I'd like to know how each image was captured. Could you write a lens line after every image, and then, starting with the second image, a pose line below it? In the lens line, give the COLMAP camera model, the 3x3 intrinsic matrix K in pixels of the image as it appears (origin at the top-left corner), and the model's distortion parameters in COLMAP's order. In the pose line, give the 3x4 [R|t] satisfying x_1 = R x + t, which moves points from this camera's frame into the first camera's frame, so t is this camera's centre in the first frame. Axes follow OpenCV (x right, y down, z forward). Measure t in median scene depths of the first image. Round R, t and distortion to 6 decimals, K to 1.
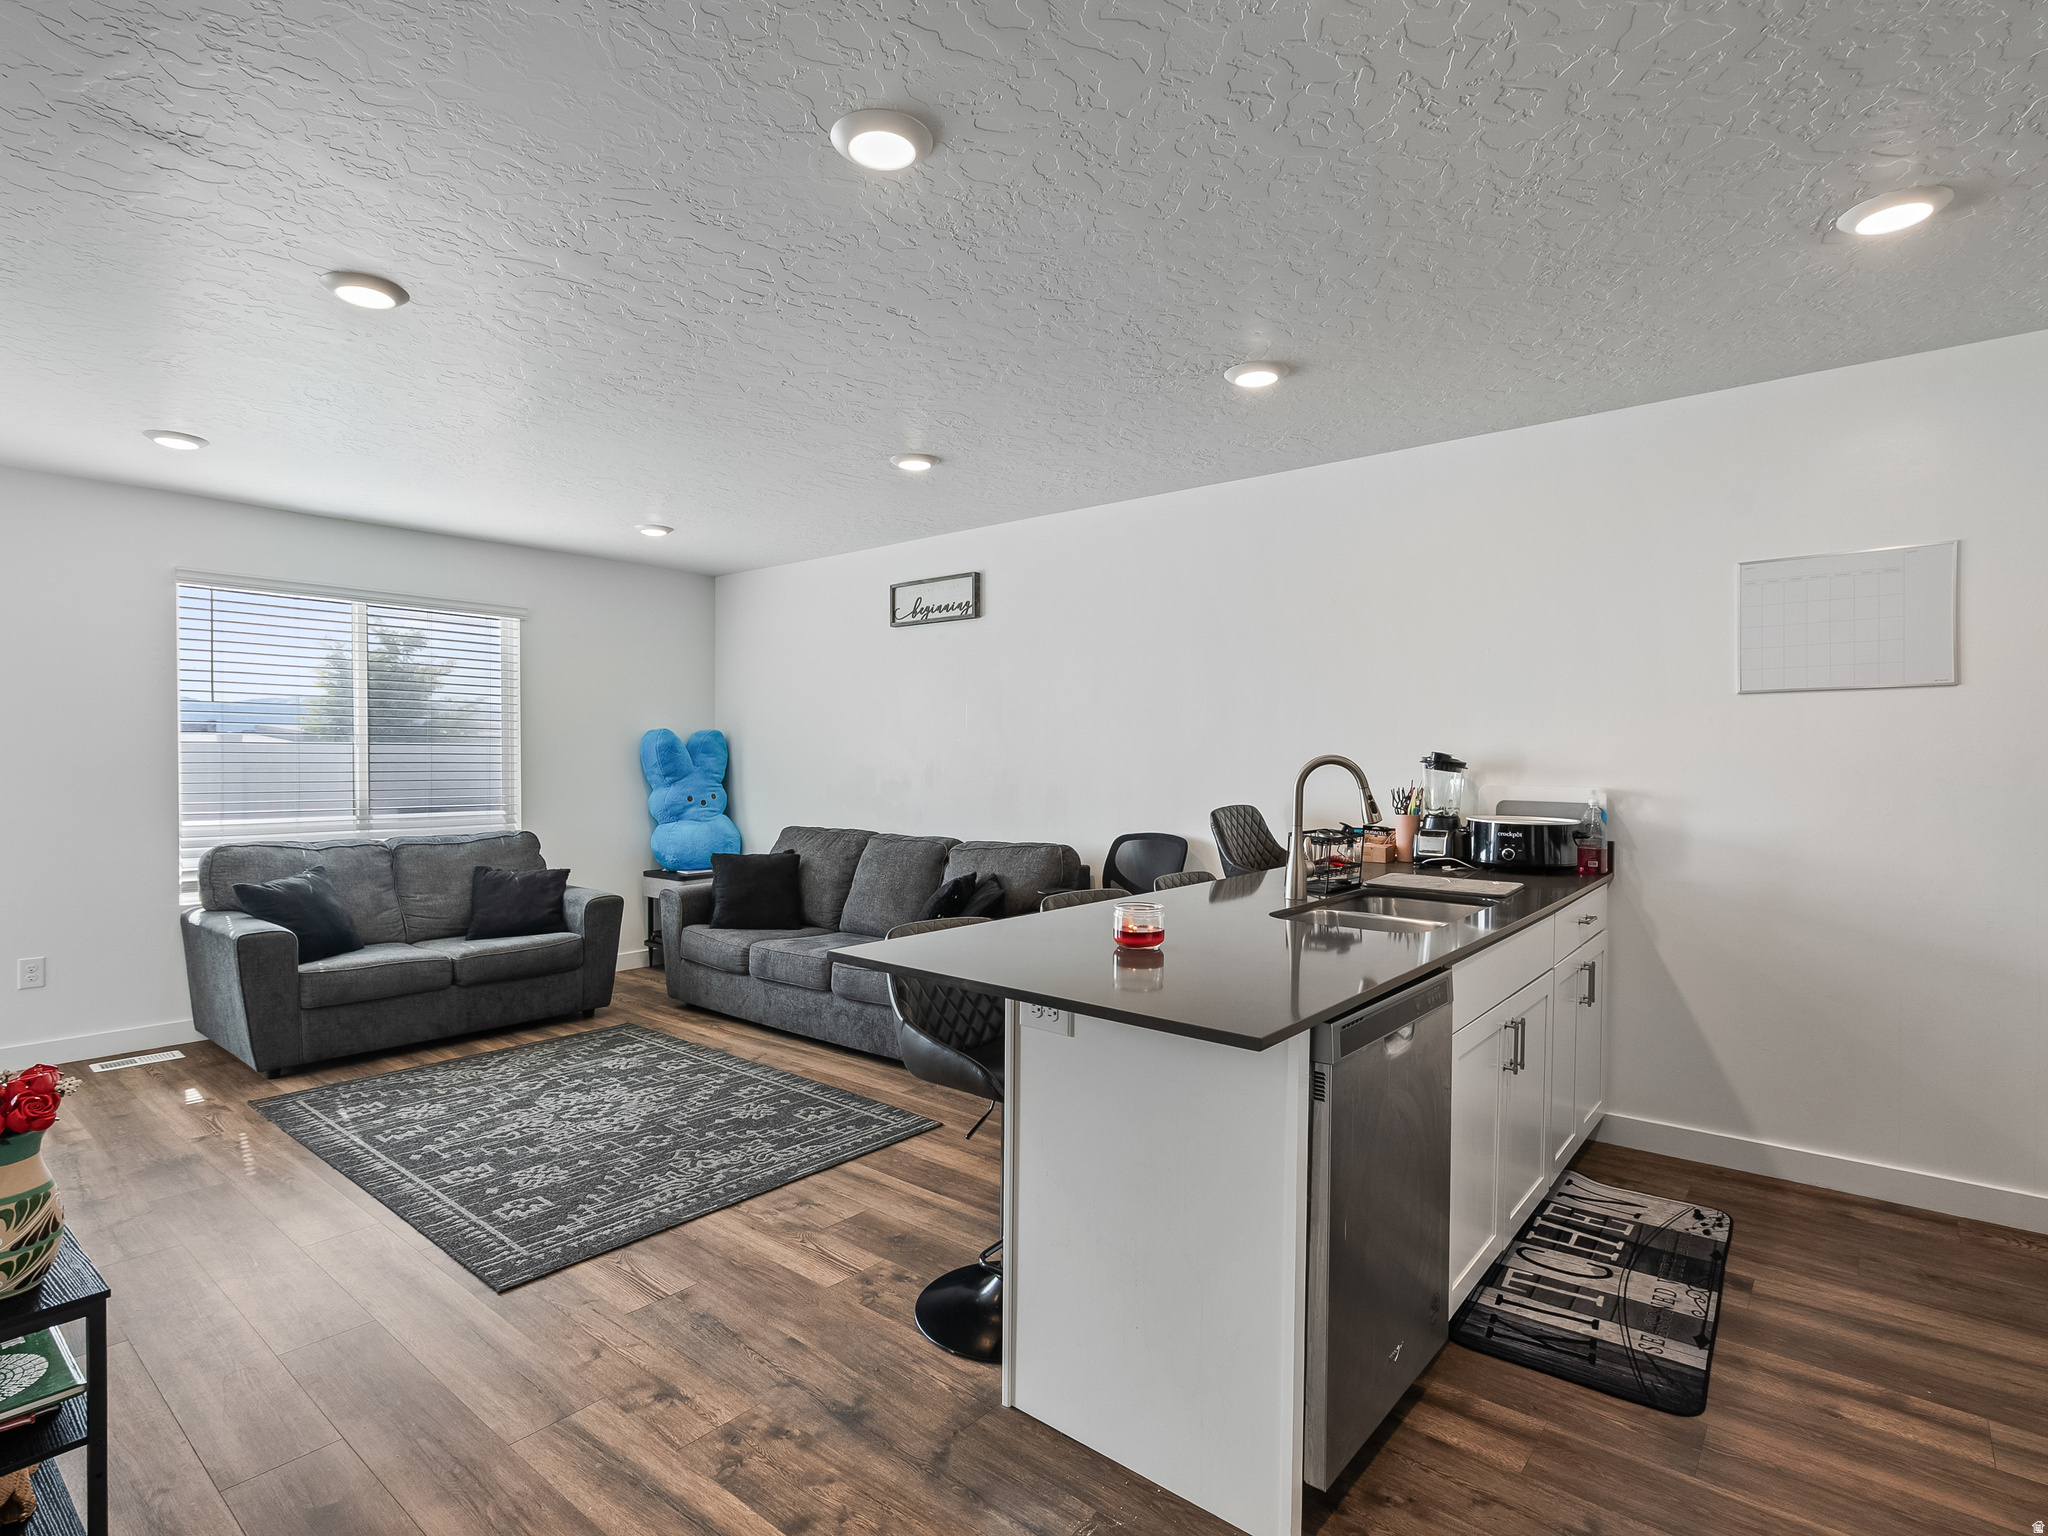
lens RADIAL K [[1033.6, 0, 1022.6], [0, 1033.6, 768.9], [0, 0, 1]] dist [-0.015334, 0.008022]
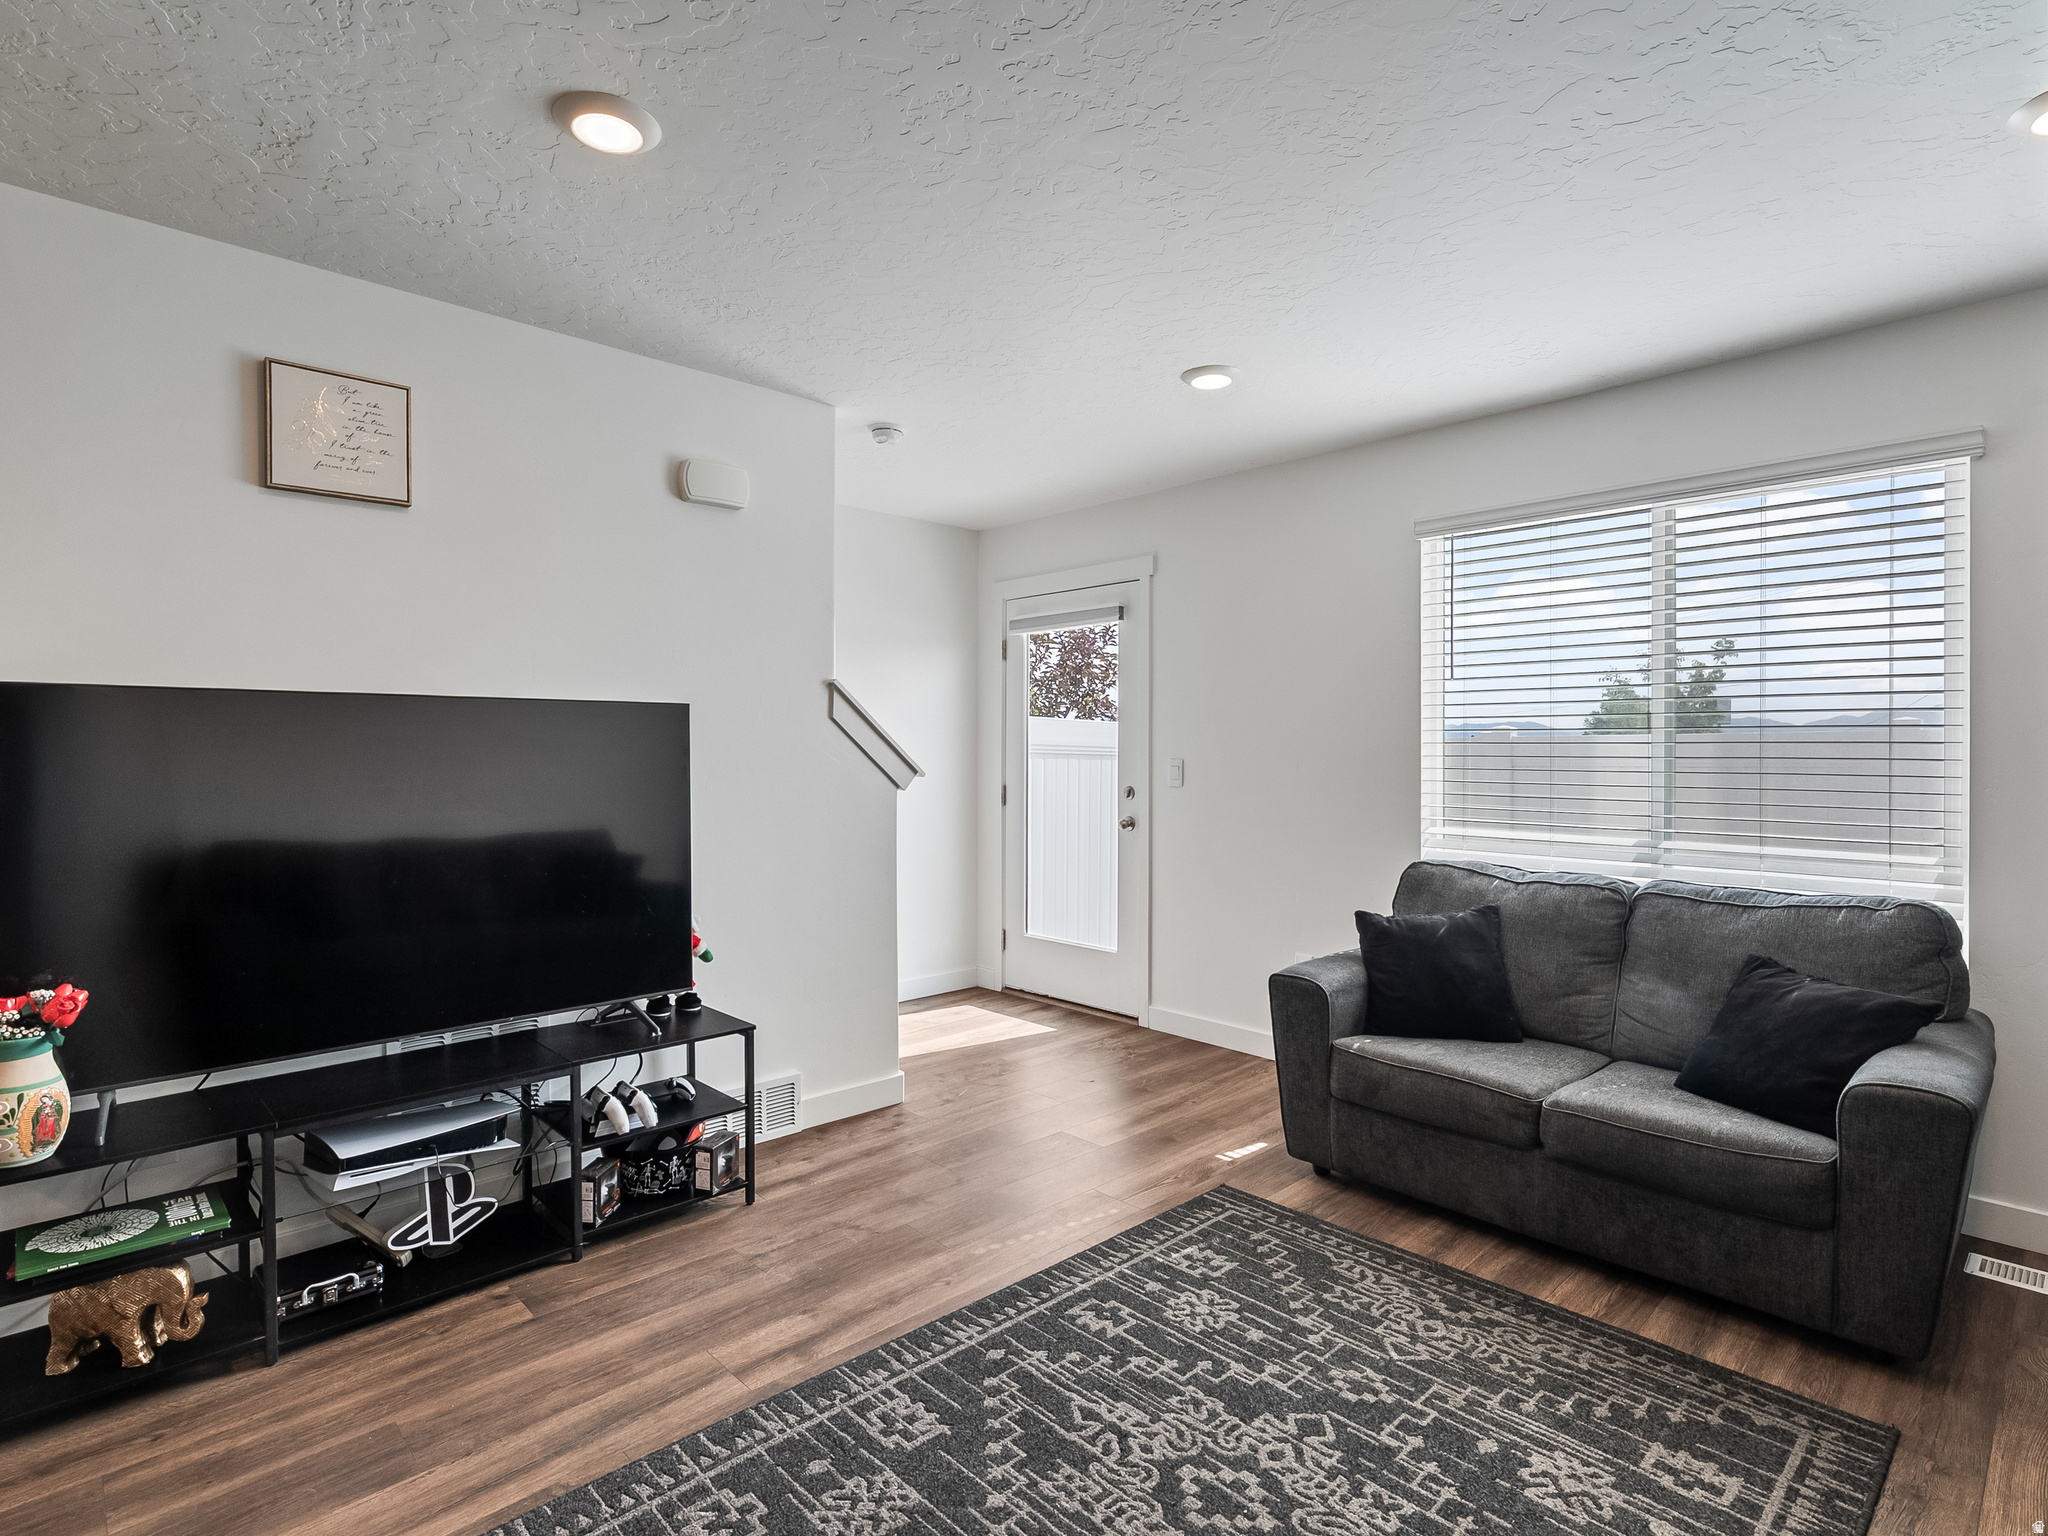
lens RADIAL K [[1038.7, 0, 1030.1], [0, 1038.7, 756.6], [0, 0, 1]] dist [-0.000104, 0.000749]
pose [[-0.116092, 0.003333, -0.993233, 0.049619], [-0.011323, 0.999925, 0.004678, -0.006303], [0.993174, 0.011789, -0.116045, 0.823710]]
